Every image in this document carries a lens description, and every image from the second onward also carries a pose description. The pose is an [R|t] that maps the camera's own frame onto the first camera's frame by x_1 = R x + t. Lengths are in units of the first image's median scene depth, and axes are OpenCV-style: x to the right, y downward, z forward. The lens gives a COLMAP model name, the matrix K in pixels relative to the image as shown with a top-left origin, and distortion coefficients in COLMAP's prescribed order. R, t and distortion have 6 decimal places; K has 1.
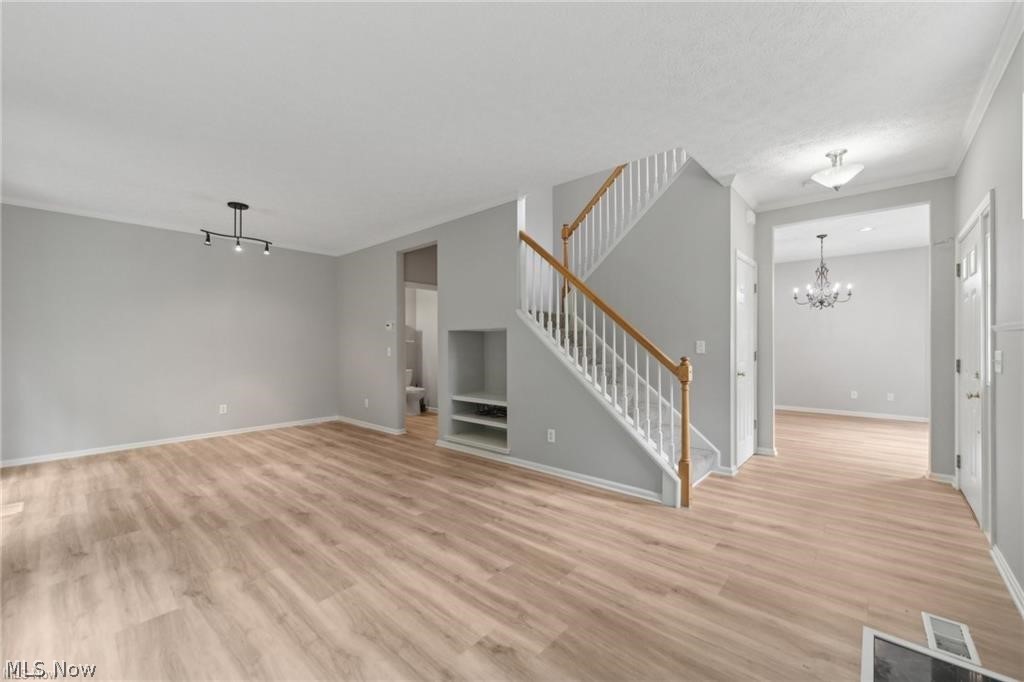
lens RADIAL K [[407.3, 0, 507.2], [0, 407.3, 344.7], [0, 0, 1]] dist [0.001883, -0.000060]
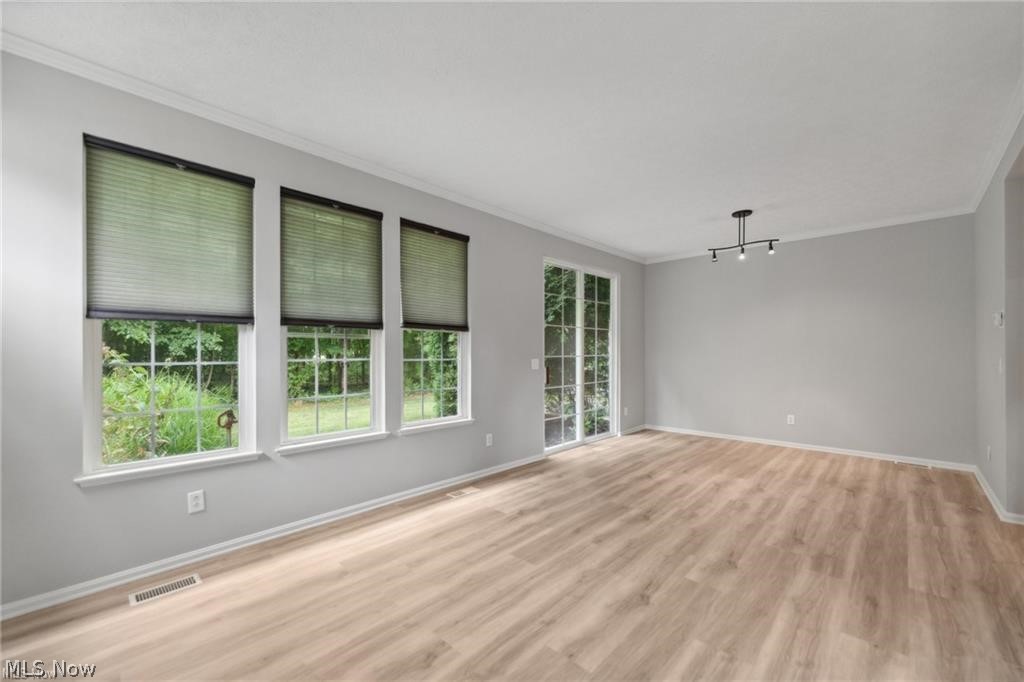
lens RADIAL K [[412.4, 0, 506.4], [0, 412.4, 354.8], [0, 0, 1]] dist [0.001524, 0.000023]
pose [[-0.029537, 0.008959, -0.999524, 0.504382], [-0.000003, 0.999960, 0.008963, -0.005604], [0.999564, 0.000268, -0.029536, 0.619746]]
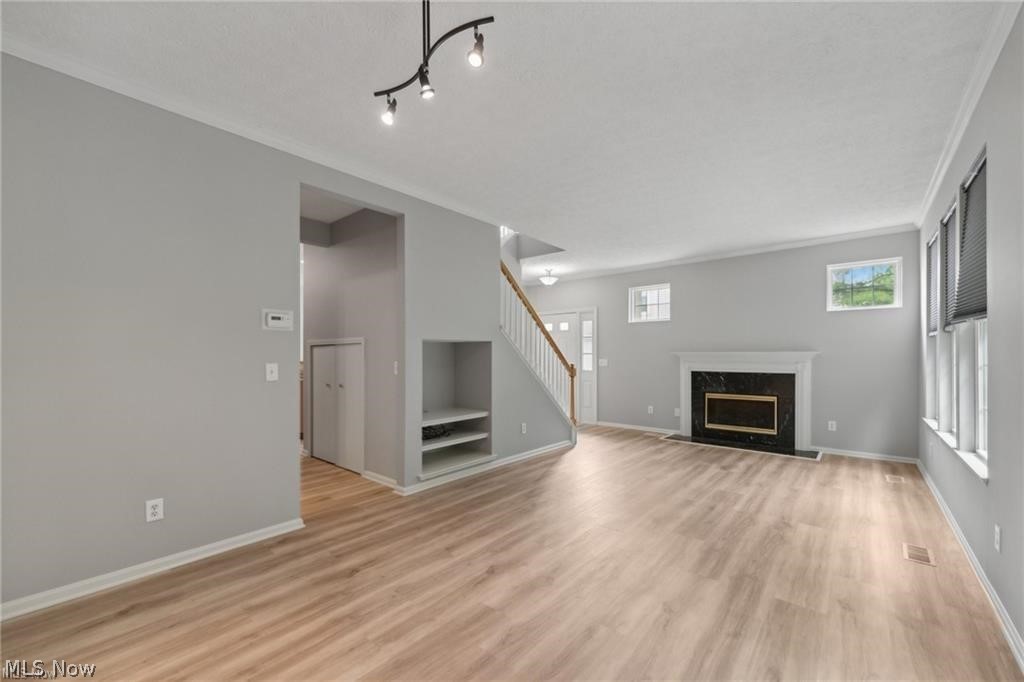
lens RADIAL K [[412.4, 0, 506.4], [0, 412.4, 354.8], [0, 0, 1]] dist [0.001524, 0.000023]
pose [[-0.022186, 0.007448, 0.999726, -1.410657], [0.002453, 0.999970, -0.007395, 0.001334], [-0.999751, 0.002288, -0.022204, 1.284263]]
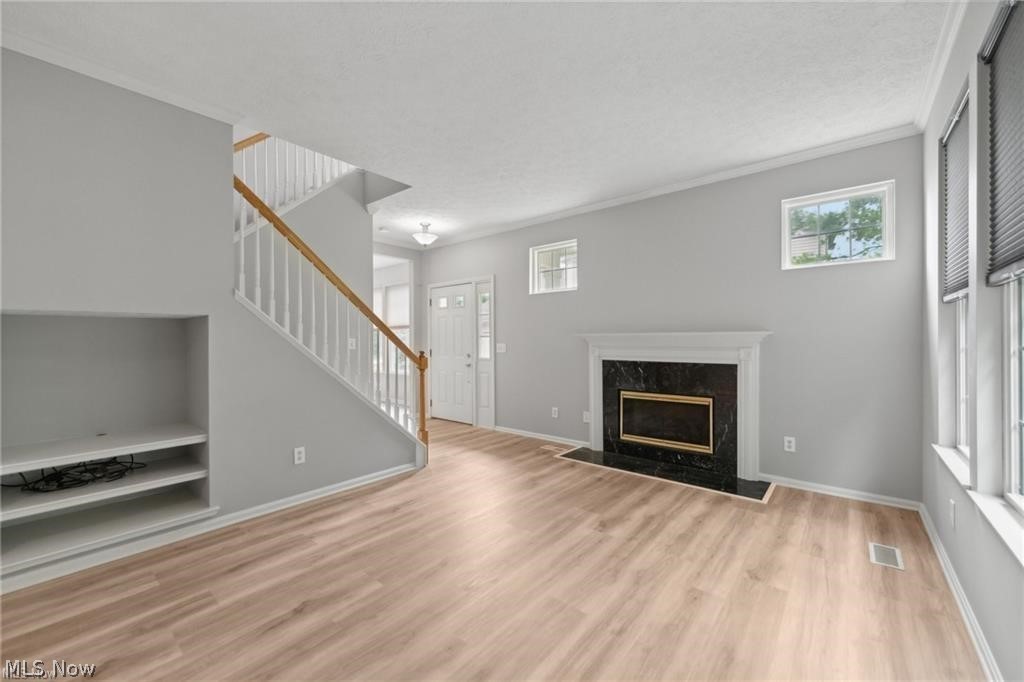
lens RADIAL K [[408.2, 0, 509.1], [0, 408.2, 339.7], [0, 0, 1]] dist [0.000933, -0.000089]
pose [[-0.036089, 0.004795, 0.999337, -0.843419], [0.006367, 0.999969, -0.004568, 0.002046], [-0.999328, 0.006198, -0.036118, 0.729184]]
